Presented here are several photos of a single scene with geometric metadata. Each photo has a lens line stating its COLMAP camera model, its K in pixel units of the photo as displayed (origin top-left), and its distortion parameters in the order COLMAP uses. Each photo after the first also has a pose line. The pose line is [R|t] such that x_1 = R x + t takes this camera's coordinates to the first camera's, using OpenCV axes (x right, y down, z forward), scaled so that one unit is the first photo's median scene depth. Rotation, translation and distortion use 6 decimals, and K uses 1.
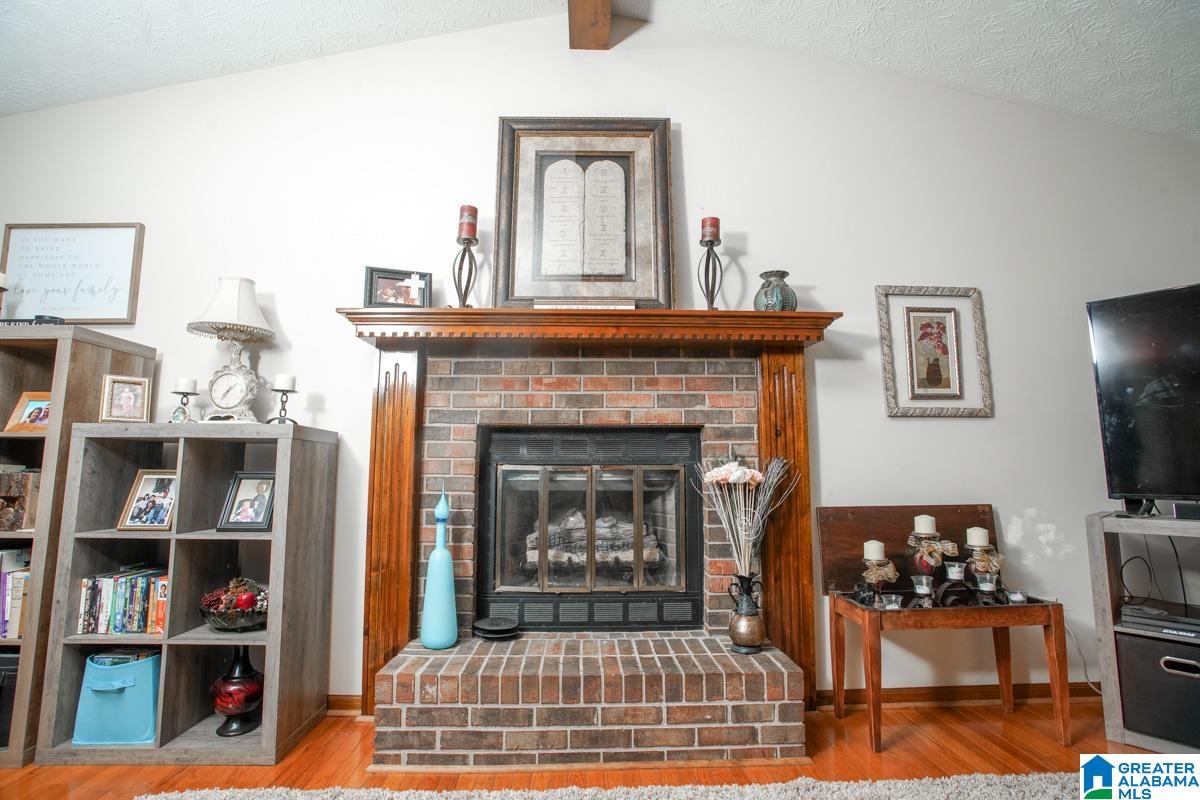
lens RADIAL K [[581.8, 0, 600.0], [0, 581.8, 400.0], [0, 0, 1]] dist [-0.074098, 0.032405]
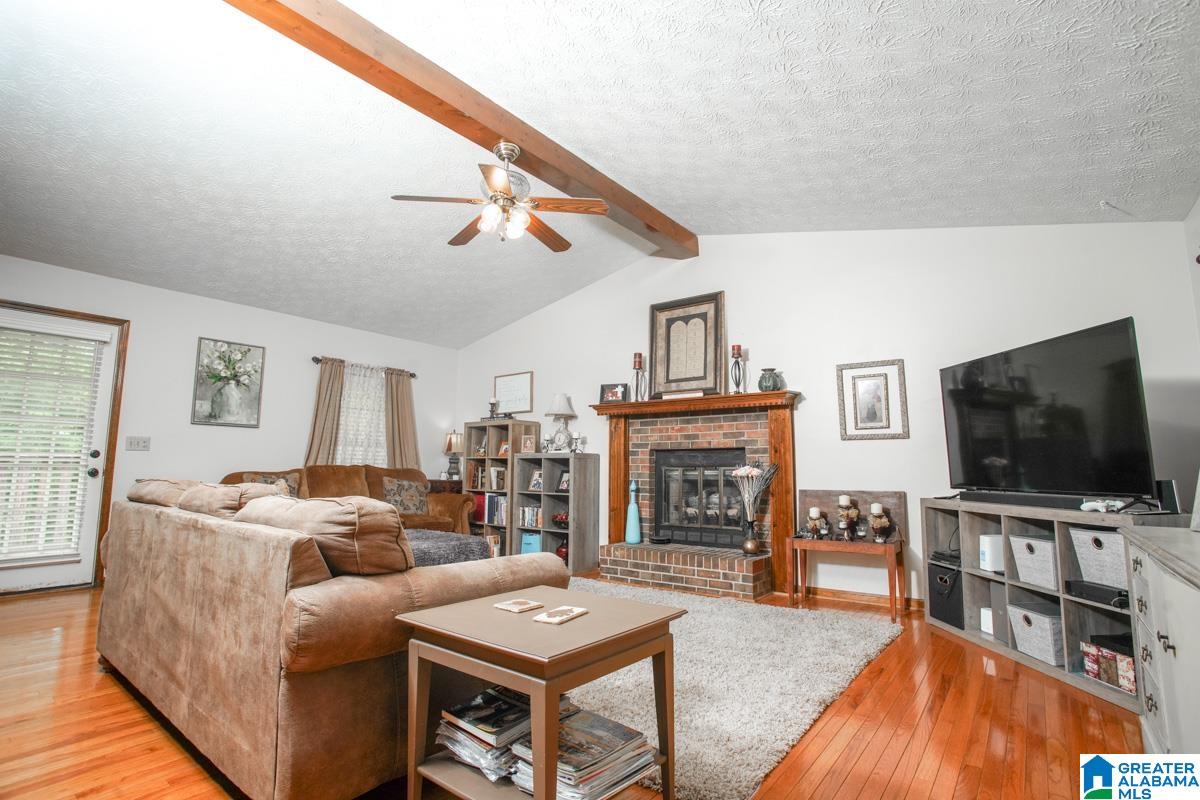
lens RADIAL K [[581.8, 0, 600.0], [0, 581.8, 400.0], [0, 0, 1]] dist [-0.074098, 0.032405]
pose [[0.779983, -0.069627, -0.621915, 1.062799], [0.074380, 0.997061, -0.018342, -0.121426], [0.621364, -0.031951, 0.782870, -0.881022]]
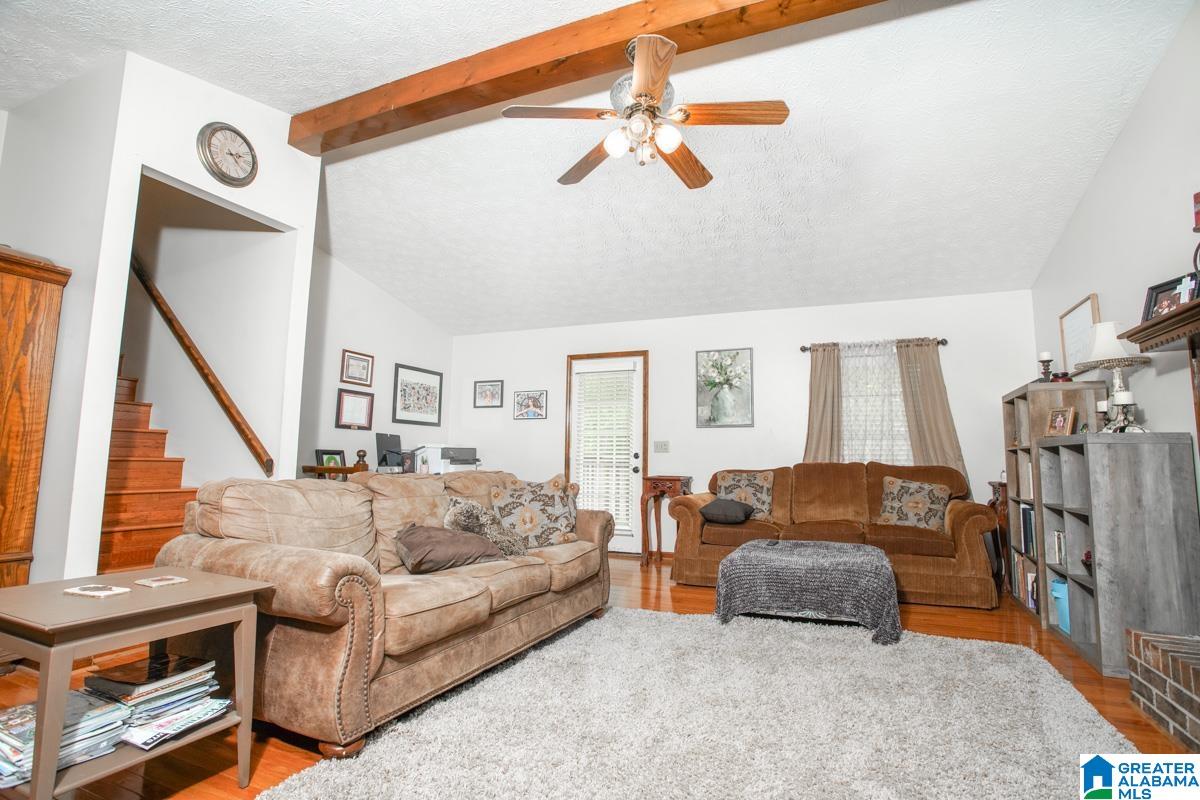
lens RADIAL K [[581.8, 0, 600.0], [0, 581.8, 400.0], [0, 0, 1]] dist [-0.074098, 0.032405]
pose [[-0.411027, -0.102519, -0.905840, 0.986227], [0.105586, 0.981616, -0.159005, 0.045114], [0.905488, -0.160999, -0.392646, 0.401687]]
